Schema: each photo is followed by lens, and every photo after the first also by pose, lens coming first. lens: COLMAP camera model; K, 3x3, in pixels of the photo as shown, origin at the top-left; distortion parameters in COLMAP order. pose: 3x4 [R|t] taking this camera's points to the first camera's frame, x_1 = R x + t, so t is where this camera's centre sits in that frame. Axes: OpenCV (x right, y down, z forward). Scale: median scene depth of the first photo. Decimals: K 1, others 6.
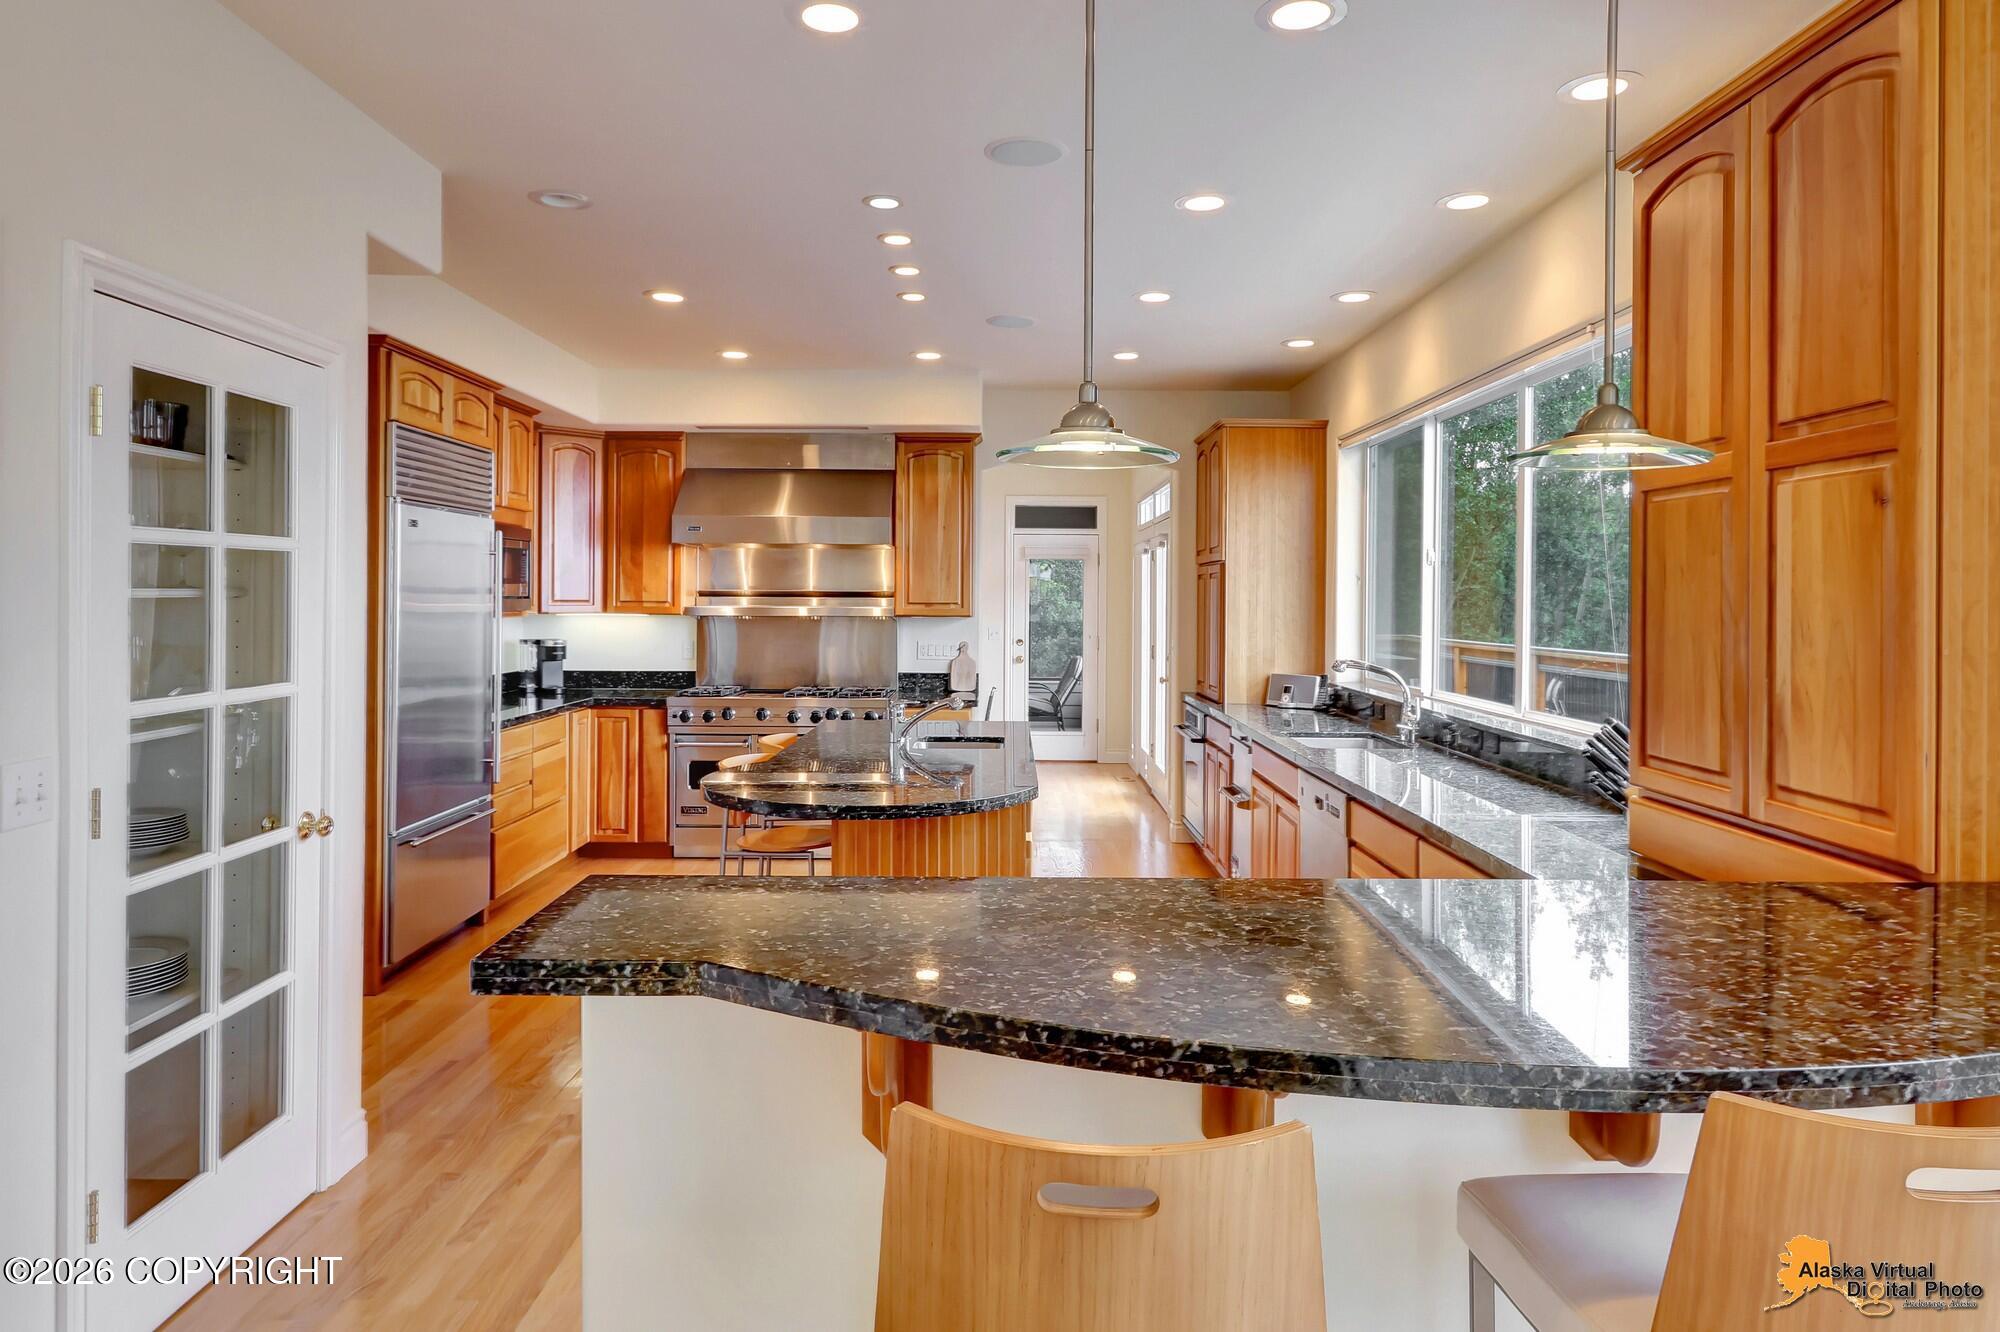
lens RADIAL K [[1184.2, 0, 999.2], [0, 1184.2, 605.3], [0, 0, 1]] dist [-0.004460, -0.000098]
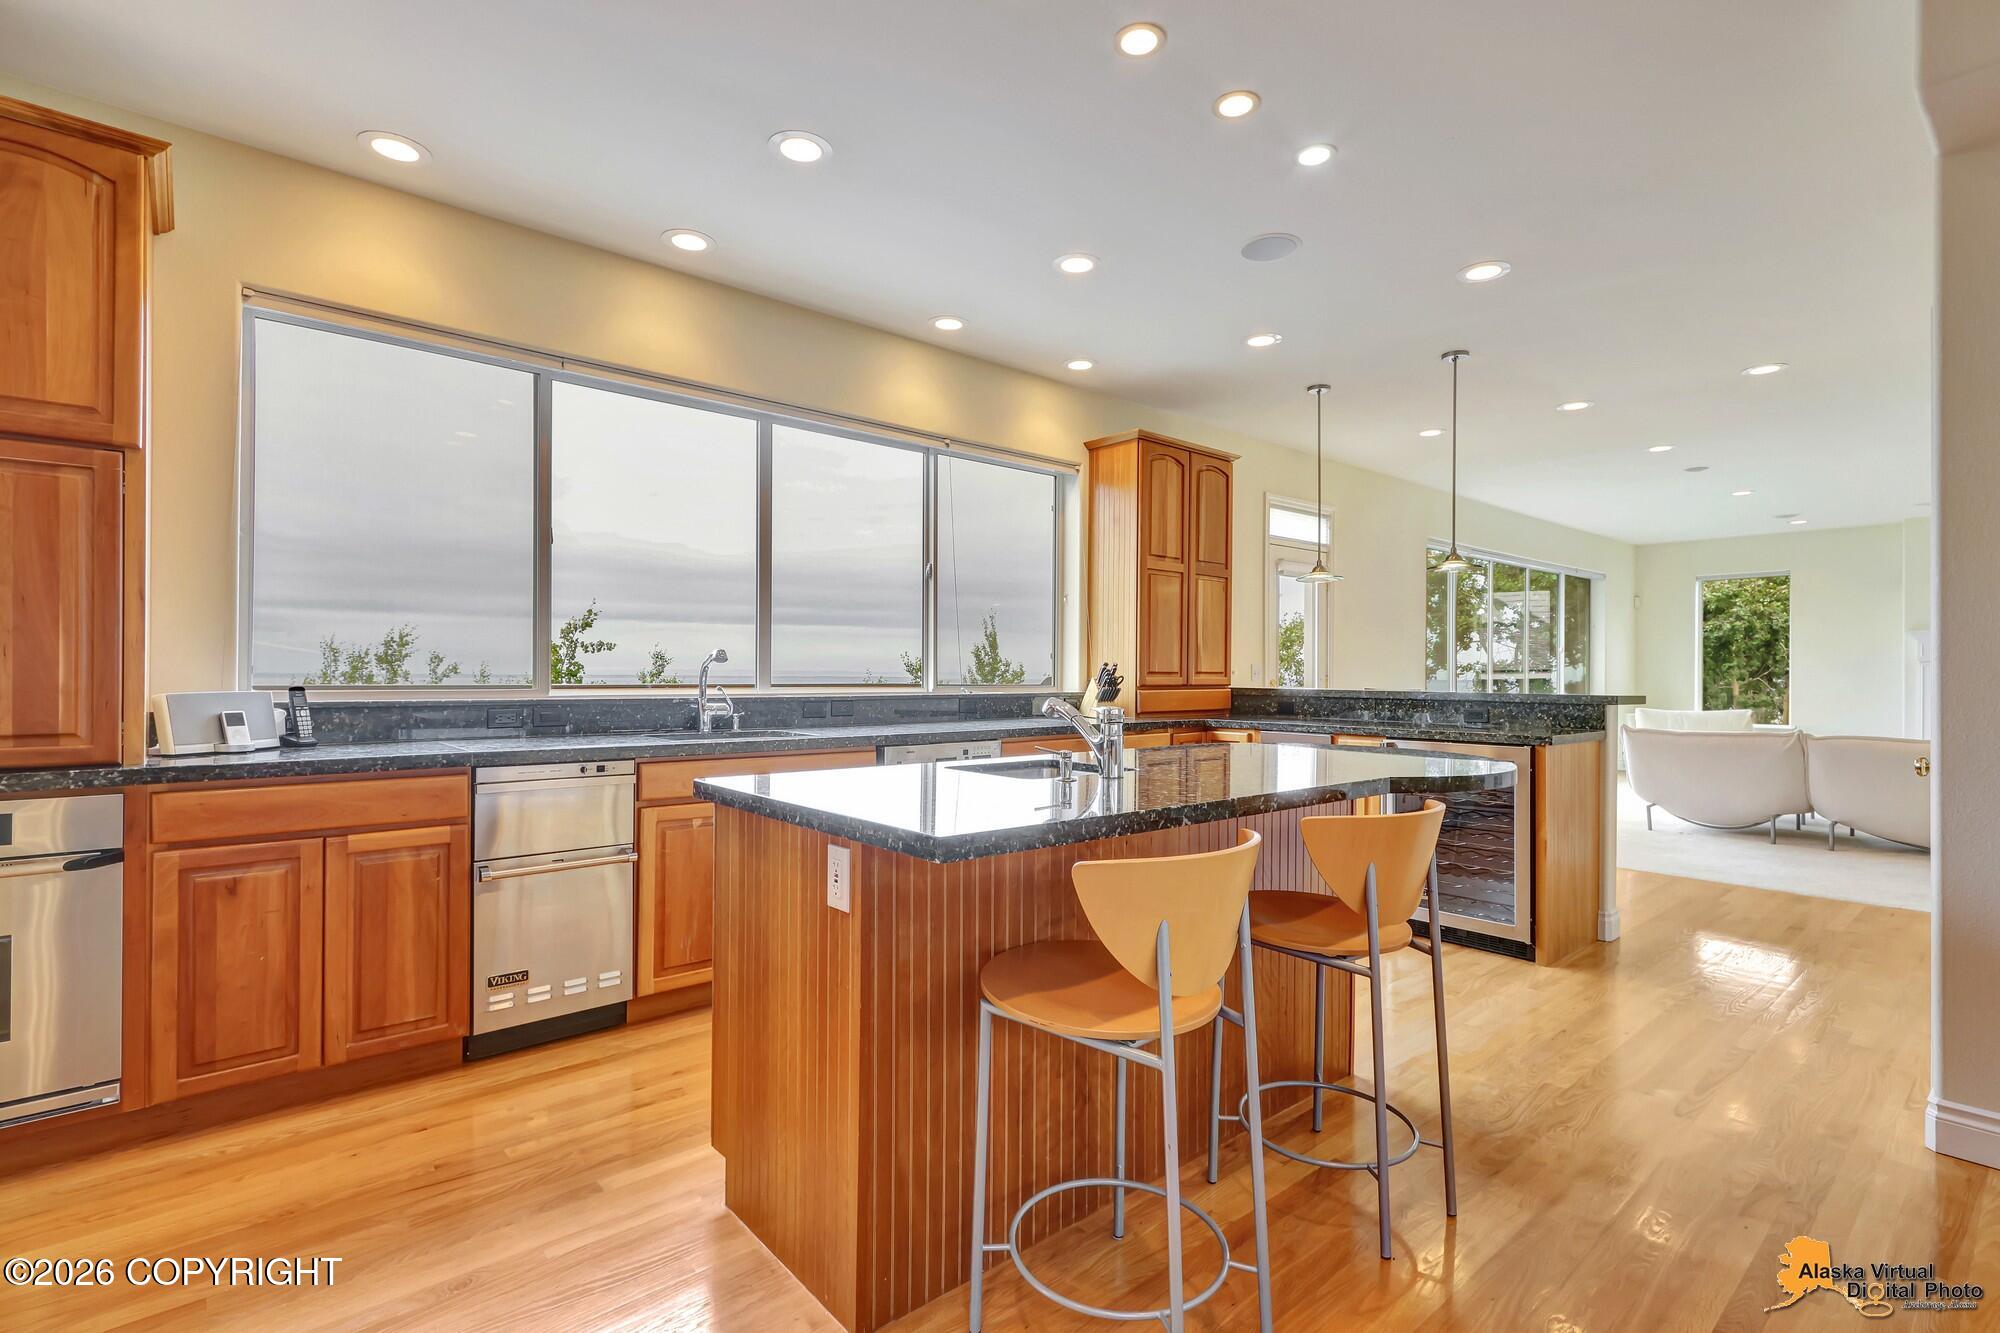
lens RADIAL K [[936.5, 0, 988.6], [0, 936.5, 665.6], [0, 0, 1]] dist [0.007811, -0.002856]
pose [[-0.646346, -0.005471, 0.763025, -0.280706], [-0.005830, 0.999981, 0.002231, 0.040525], [-0.763022, -0.003006, -0.646365, 0.934571]]
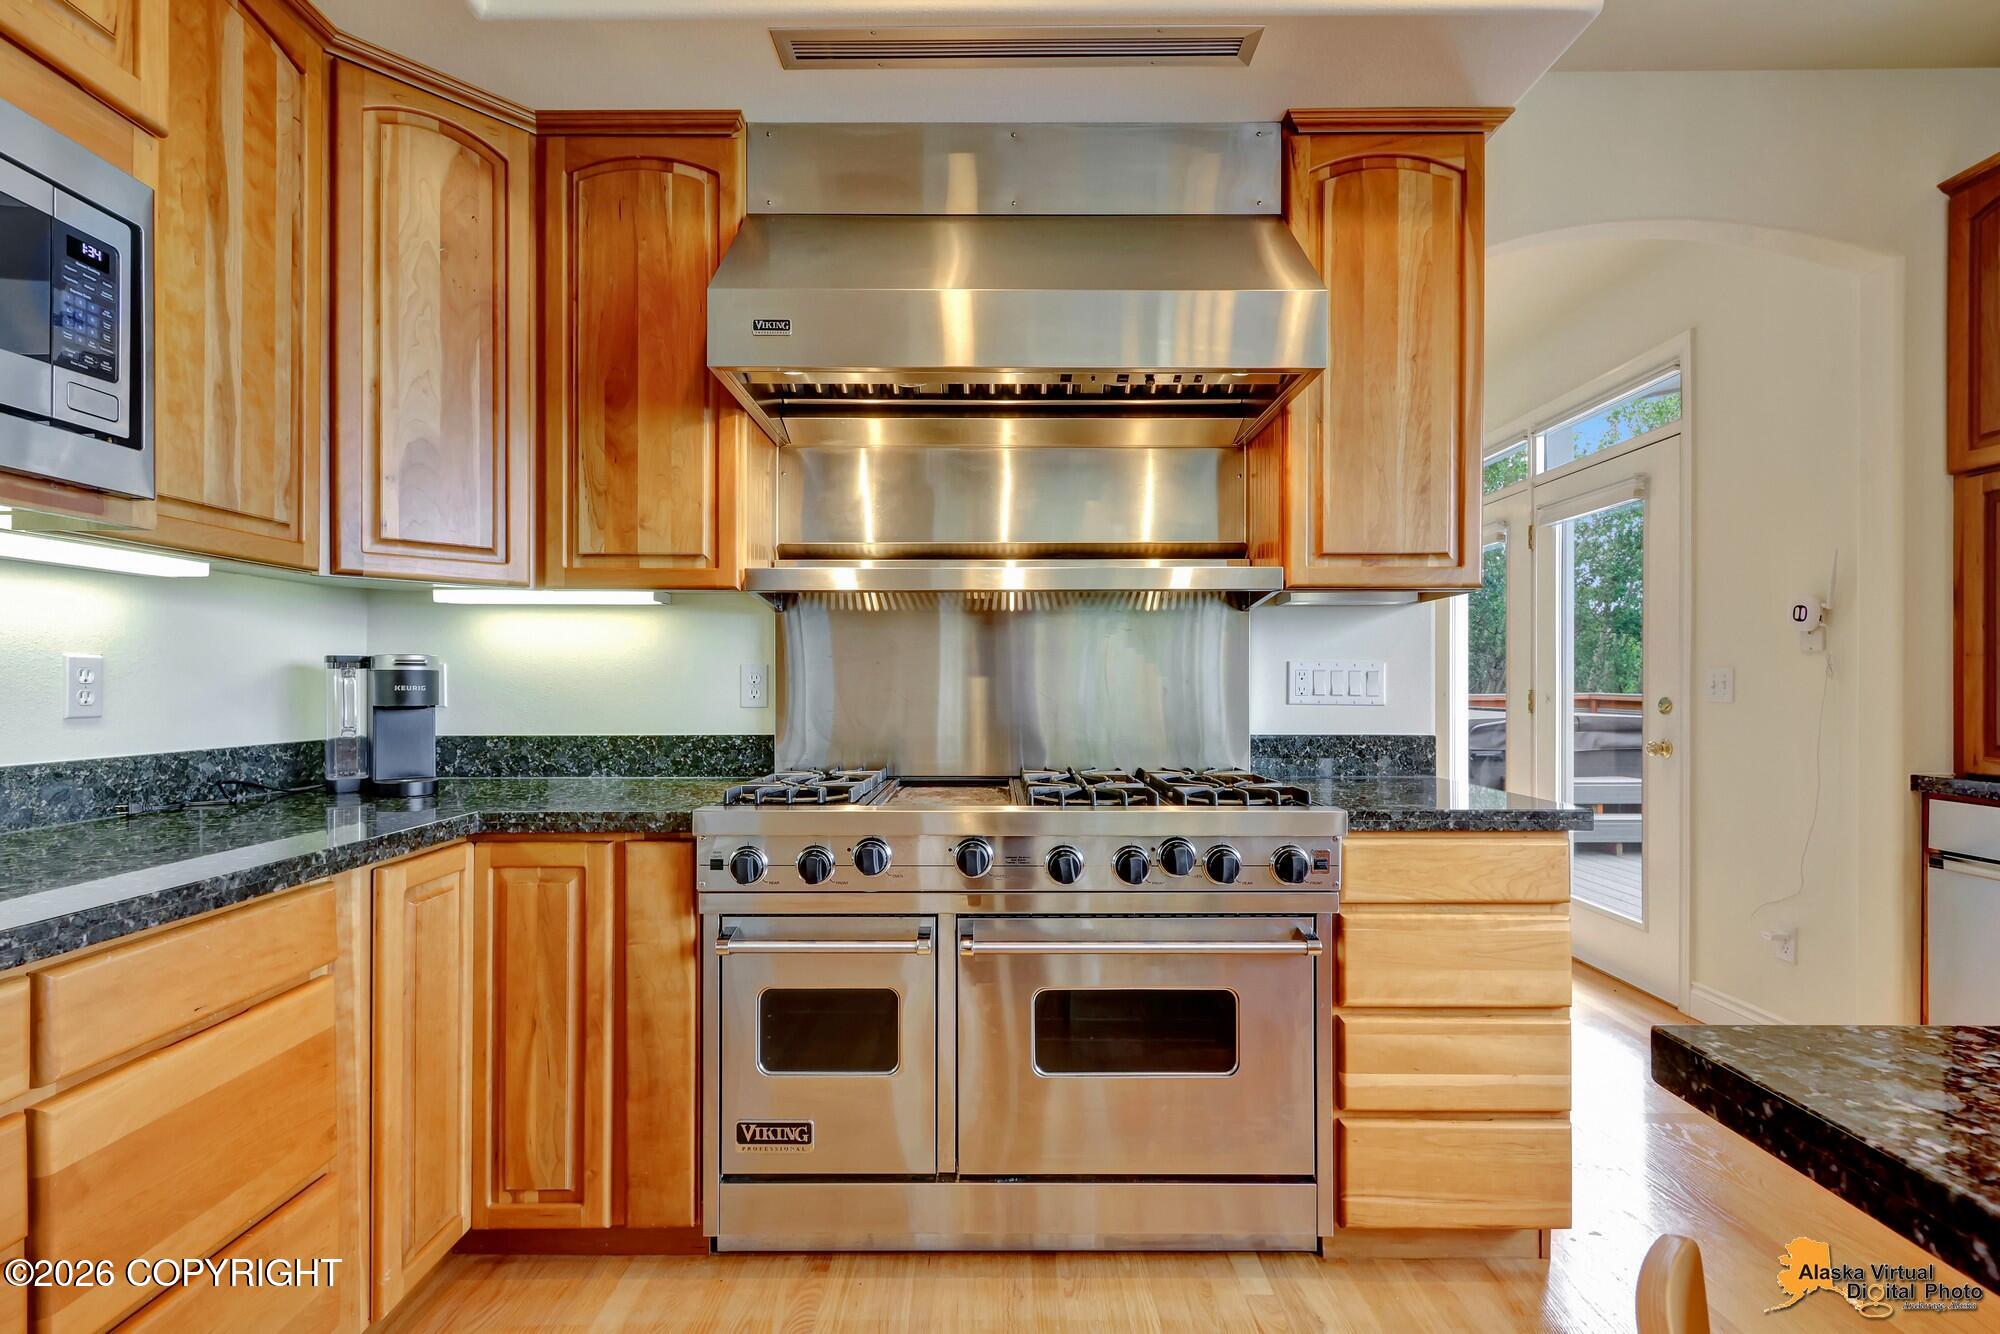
lens RADIAL K [[936.5, 0, 997.3], [0, 936.5, 683.3], [0, 0, 1]] dist [0.007811, -0.002856]
pose [[0.999963, -0.007530, -0.004250, -0.186212], [0.007503, 0.999951, -0.006475, 0.042632], [0.004298, 0.006443, 0.999970, 0.708914]]
